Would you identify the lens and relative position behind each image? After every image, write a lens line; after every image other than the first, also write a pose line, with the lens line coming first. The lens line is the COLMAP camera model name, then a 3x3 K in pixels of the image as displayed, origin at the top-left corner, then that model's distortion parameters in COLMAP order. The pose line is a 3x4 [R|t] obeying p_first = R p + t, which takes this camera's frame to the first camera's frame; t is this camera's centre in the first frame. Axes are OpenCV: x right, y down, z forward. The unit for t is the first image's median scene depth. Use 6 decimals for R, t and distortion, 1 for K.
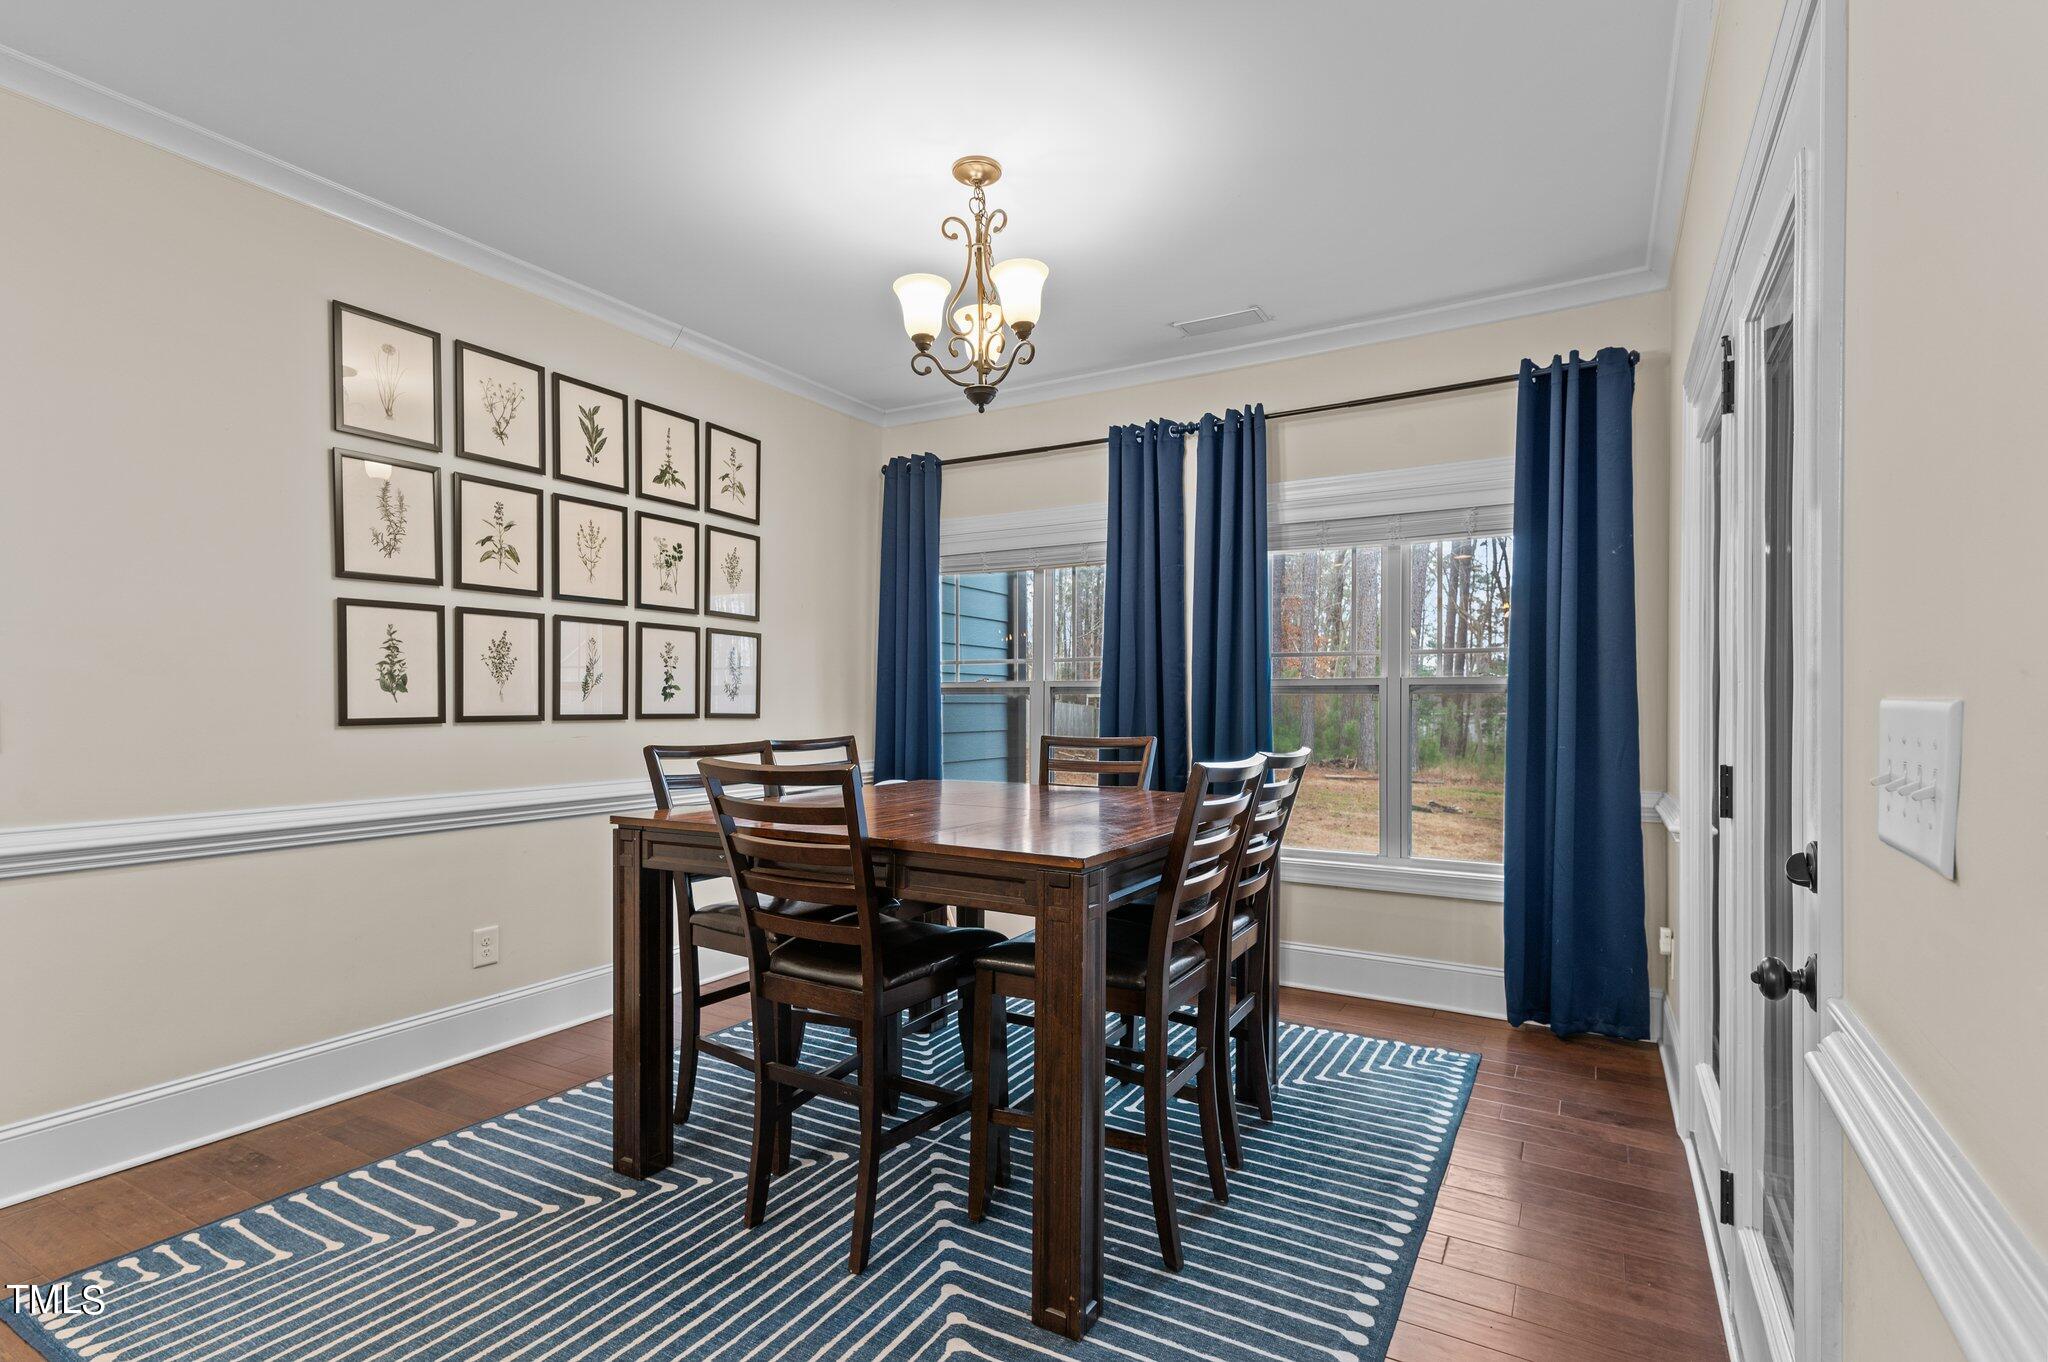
lens RADIAL K [[981.3, 0, 1034.5], [0, 981.3, 709.5], [0, 0, 1]] dist [0.029784, -0.003180]
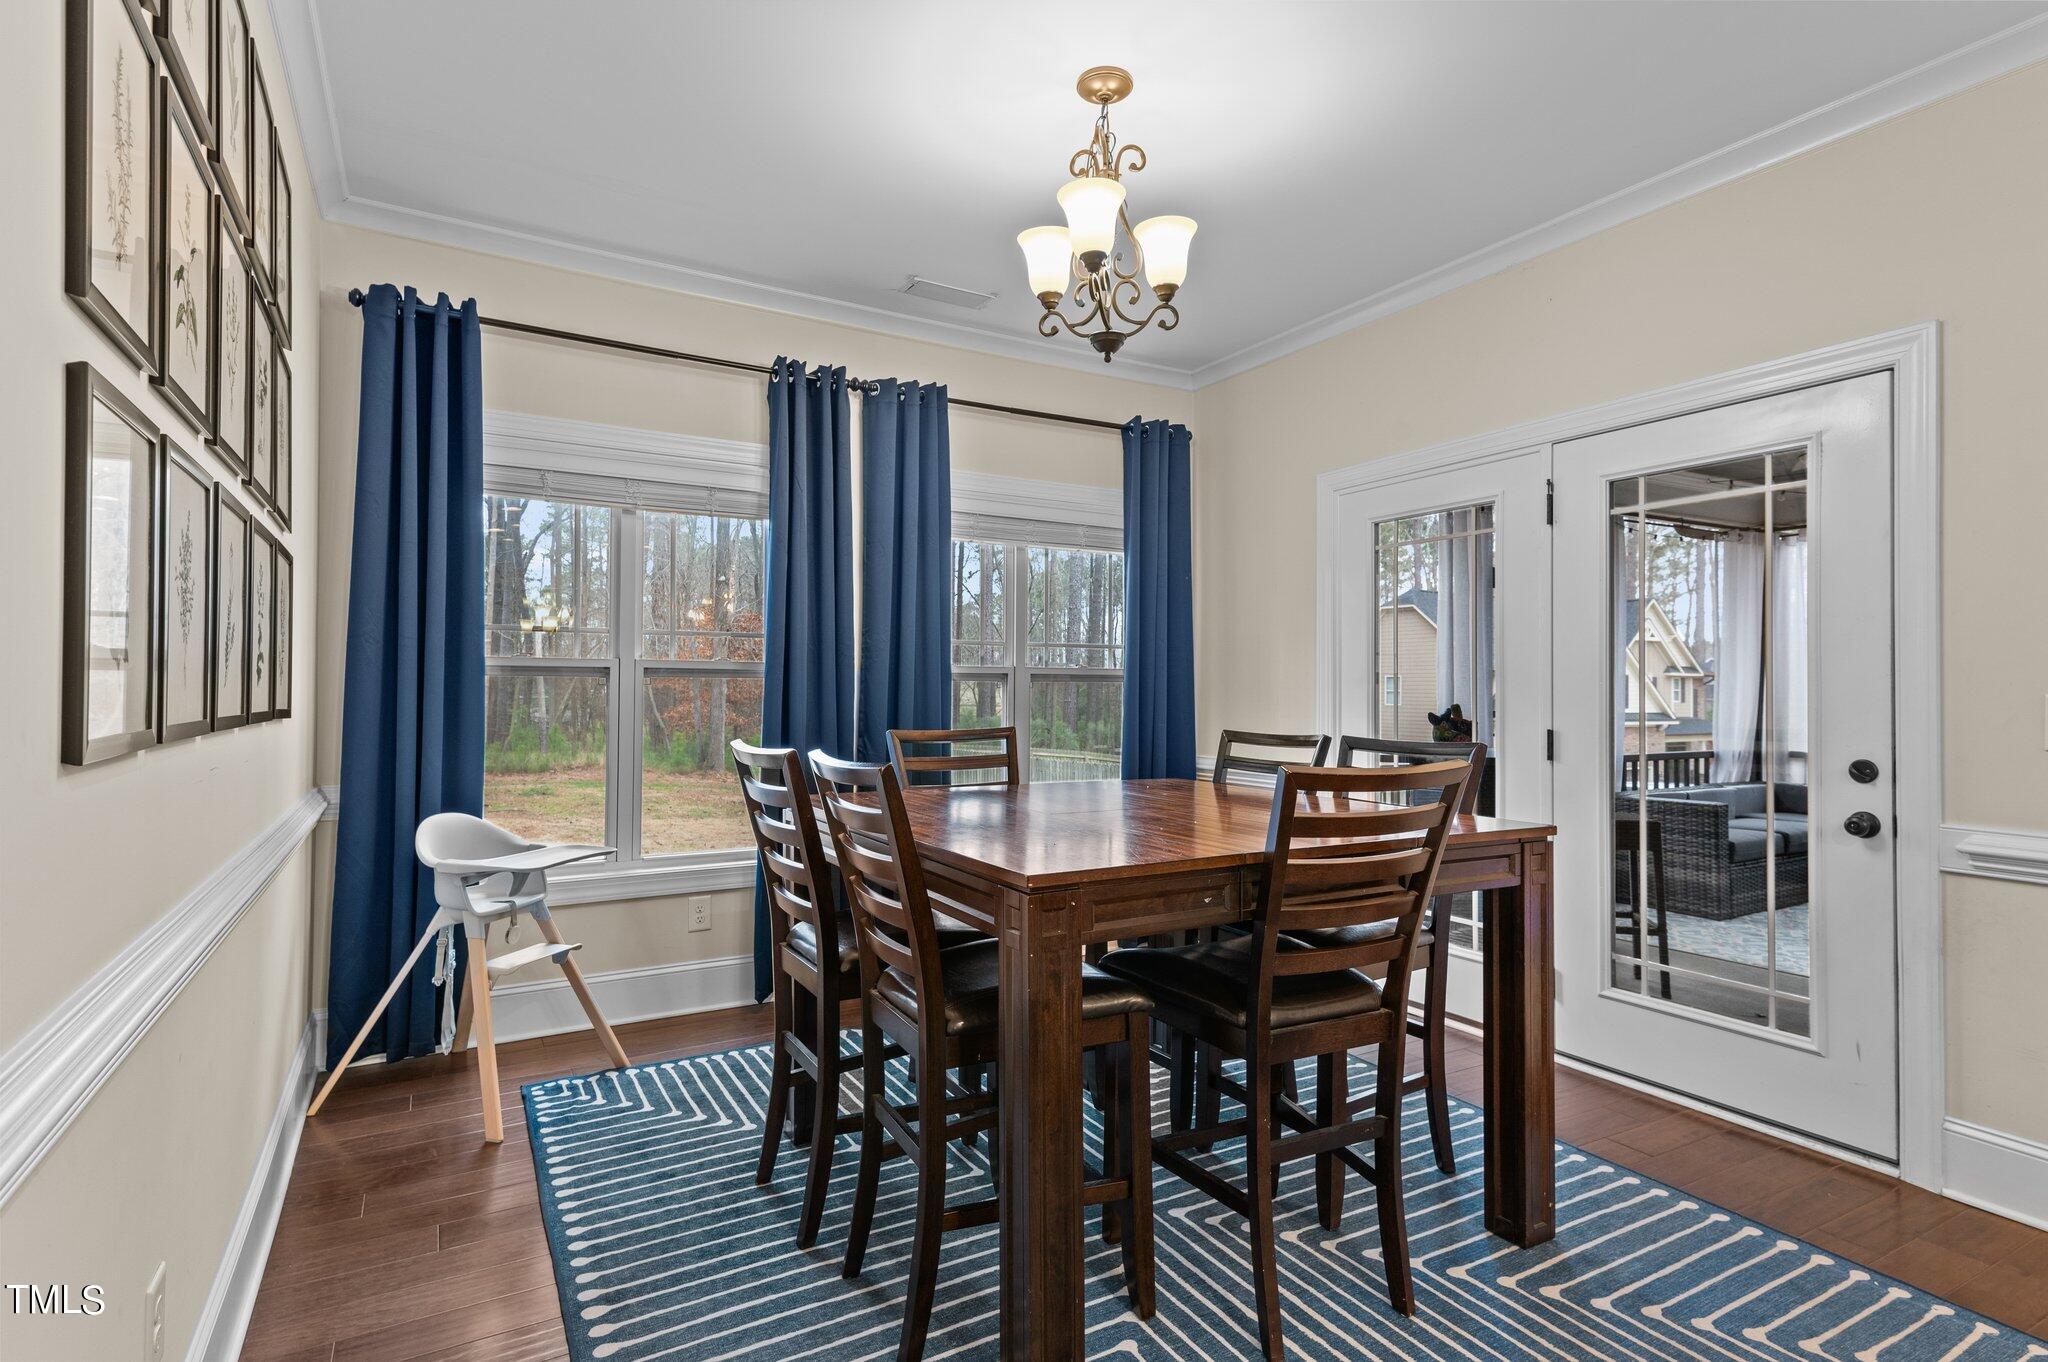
lens RADIAL K [[1021.3, 0, 1031.1], [0, 1021.3, 675.3], [0, 0, 1]] dist [0.020334, -0.001525]
pose [[0.506561, 0.008401, 0.862163, -0.592994], [0.004778, 0.999910, -0.012551, -0.006604], [-0.862191, 0.010477, 0.506475, 0.405916]]
